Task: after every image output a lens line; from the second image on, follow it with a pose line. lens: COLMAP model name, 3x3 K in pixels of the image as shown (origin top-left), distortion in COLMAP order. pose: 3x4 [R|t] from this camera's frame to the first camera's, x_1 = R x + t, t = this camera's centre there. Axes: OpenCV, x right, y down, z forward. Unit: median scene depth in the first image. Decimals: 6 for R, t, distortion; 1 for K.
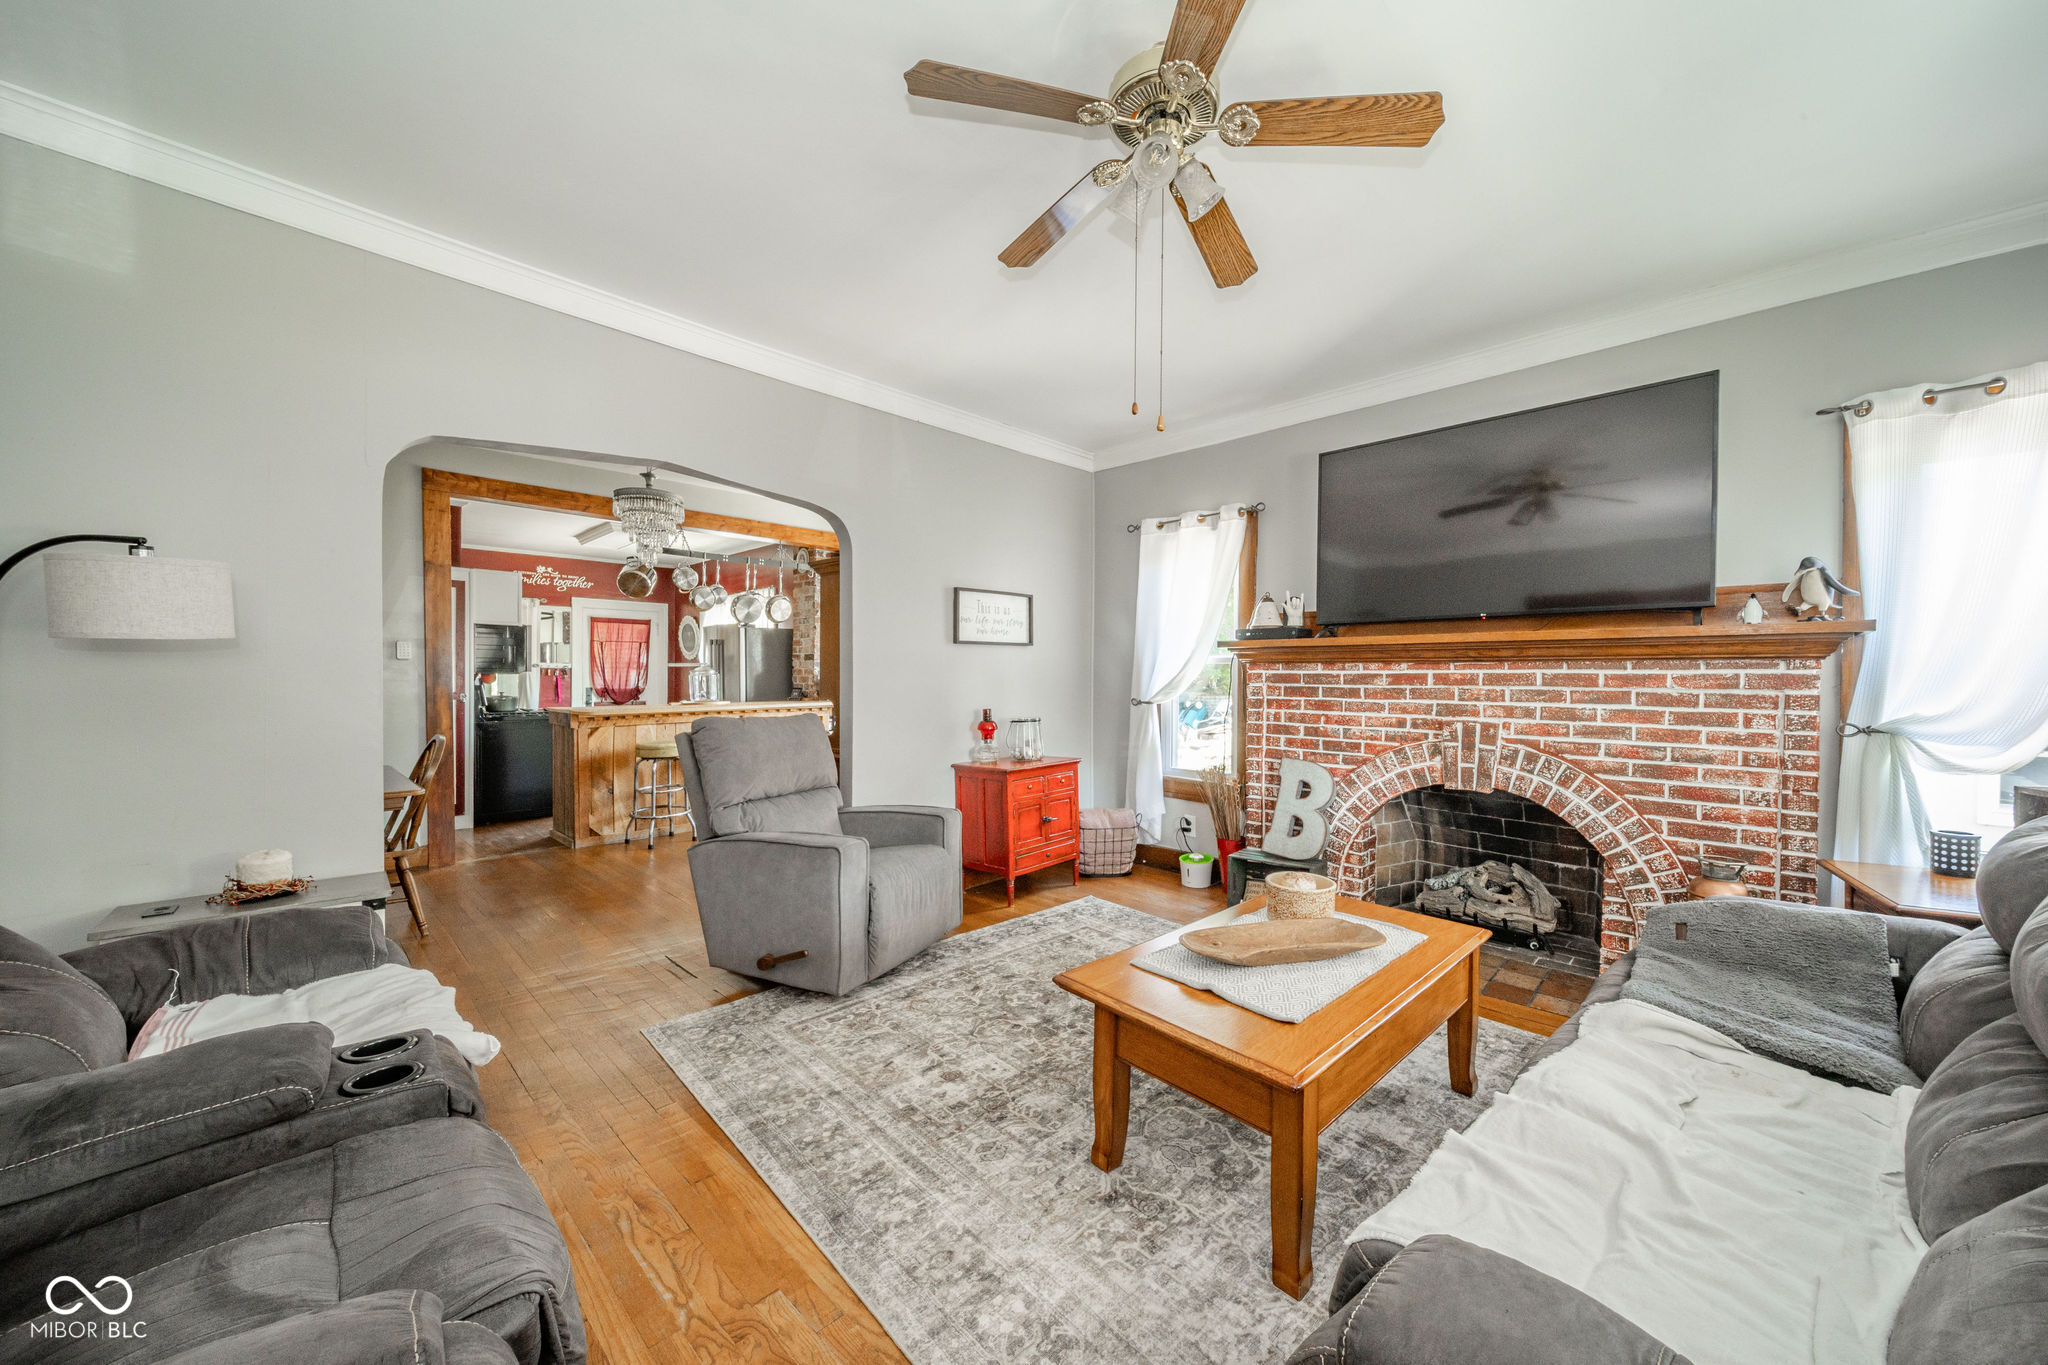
lens RADIAL K [[730.4, 0, 1032.4], [0, 730.4, 676.3], [0, 0, 1]] dist [0.000526, -0.000020]
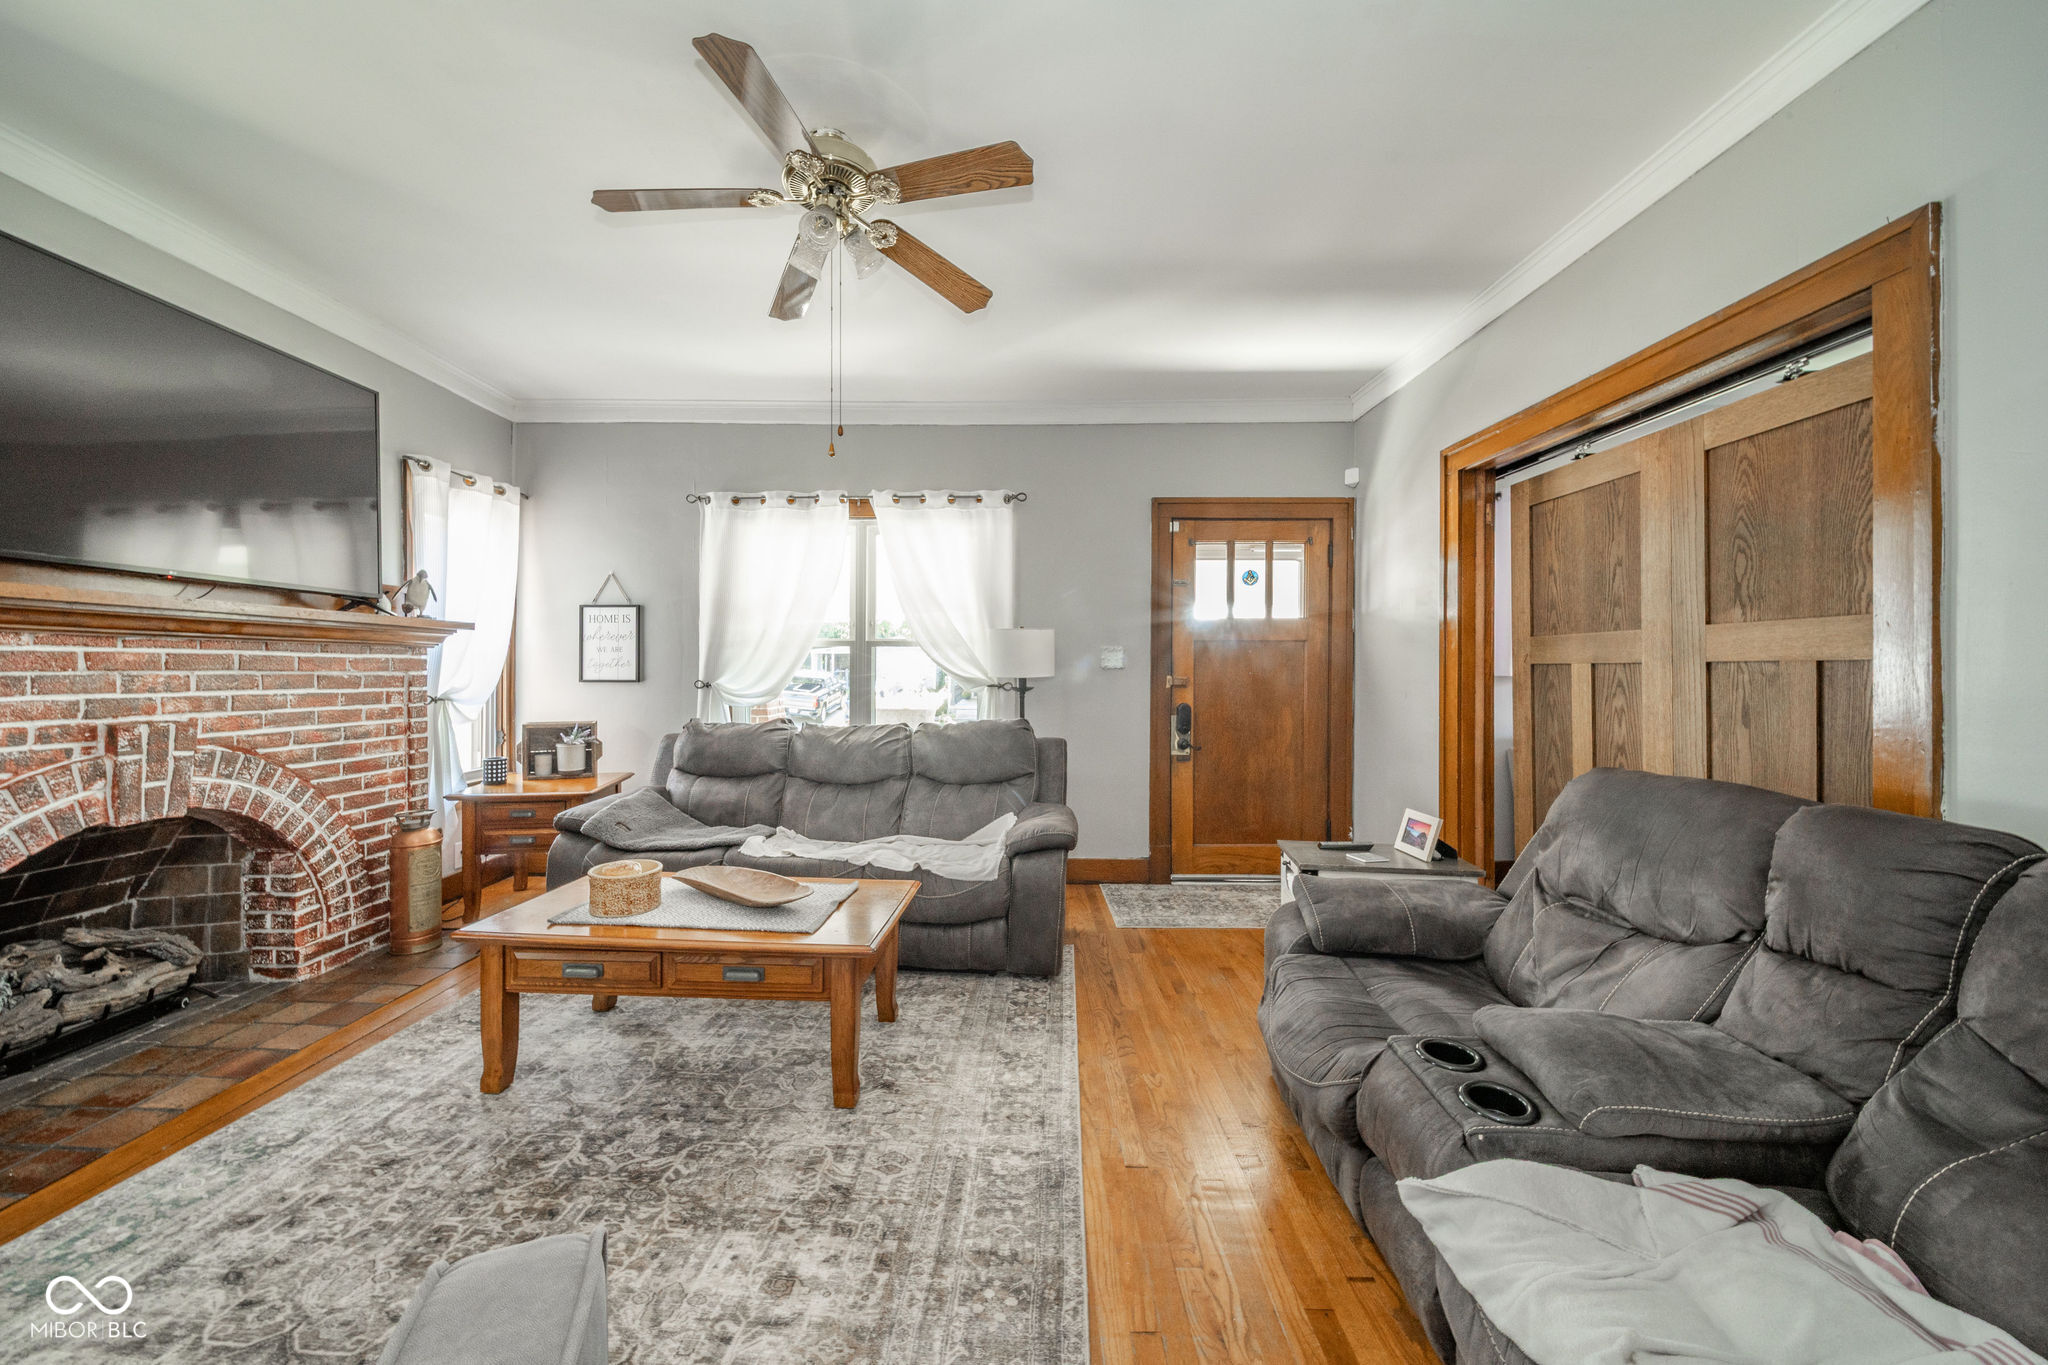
lens RADIAL K [[730.4, 0, 1032.4], [0, 730.4, 676.3], [0, 0, 1]] dist [0.000526, -0.000020]
pose [[-0.709423, -0.016250, 0.704596, -0.554236], [-0.012084, 0.999868, 0.010893, 0.000230], [-0.704680, -0.000786, -0.709525, 1.009214]]
